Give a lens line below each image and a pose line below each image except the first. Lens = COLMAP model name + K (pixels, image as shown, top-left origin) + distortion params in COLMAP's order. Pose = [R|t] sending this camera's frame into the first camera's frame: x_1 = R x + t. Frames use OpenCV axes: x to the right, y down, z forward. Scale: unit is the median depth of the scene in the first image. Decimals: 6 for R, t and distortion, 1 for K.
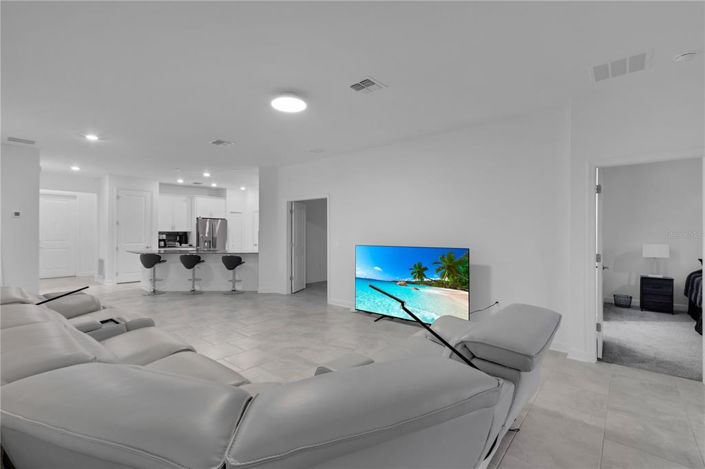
lens RADIAL K [[319.3, 0, 347.7], [0, 319.3, 231.9], [0, 0, 1]] dist [-0.000379, 0.000043]
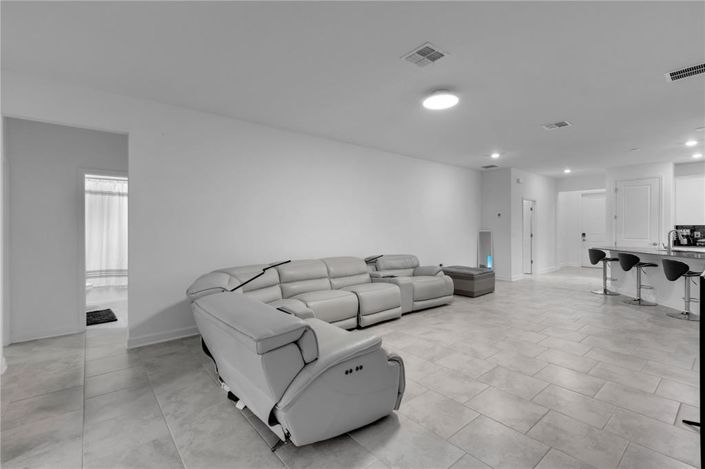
lens RADIAL K [[319.3, 0, 347.7], [0, 319.3, 231.9], [0, 0, 1]] dist [-0.000379, 0.000043]
pose [[-0.172587, 0.009519, -0.984948, 0.652769], [0.008484, 0.999931, 0.008177, 0.004907], [0.984958, -0.006945, -0.172656, 0.652629]]
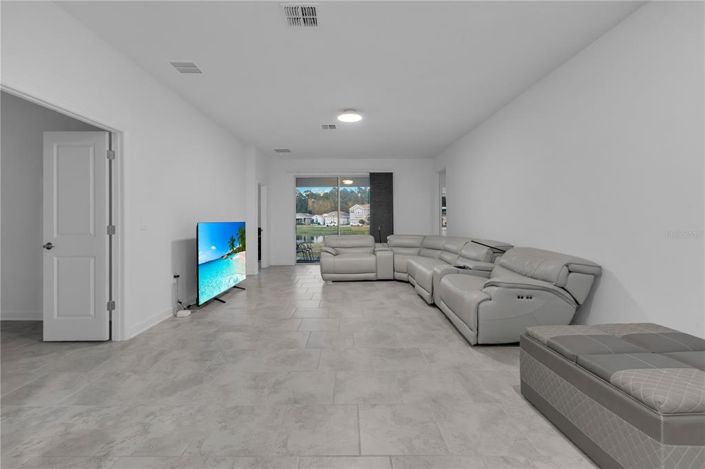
lens RADIAL K [[323.5, 0, 351.8], [0, 323.5, 220.1], [0, 0, 1]] dist [0.000904, 0.000091]
pose [[-0.676808, 0.000100, 0.736160, -0.931465], [-0.002640, 0.999993, -0.002562, 0.040229], [-0.736155, -0.003678, -0.676803, 1.464904]]
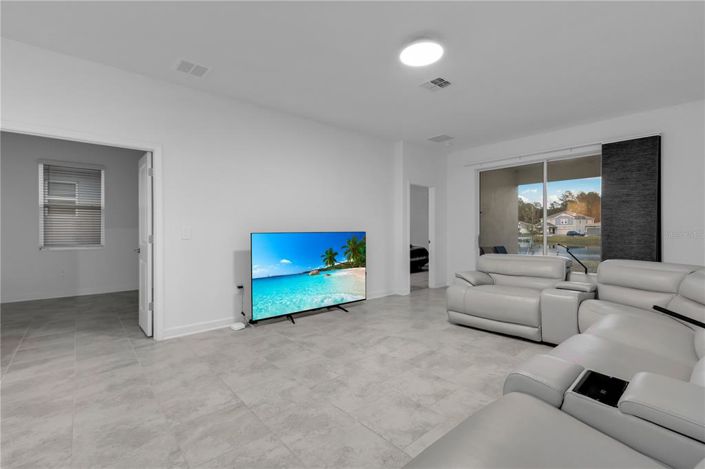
lens RADIAL K [[319.3, 0, 347.7], [0, 319.3, 231.9], [0, 0, 1]] dist [-0.000379, 0.000043]
pose [[0.143157, -0.008333, 0.989665, -0.770523], [0.000114, 0.999965, 0.008404, 0.034355], [-0.989700, -0.001090, 0.143153, 0.792271]]
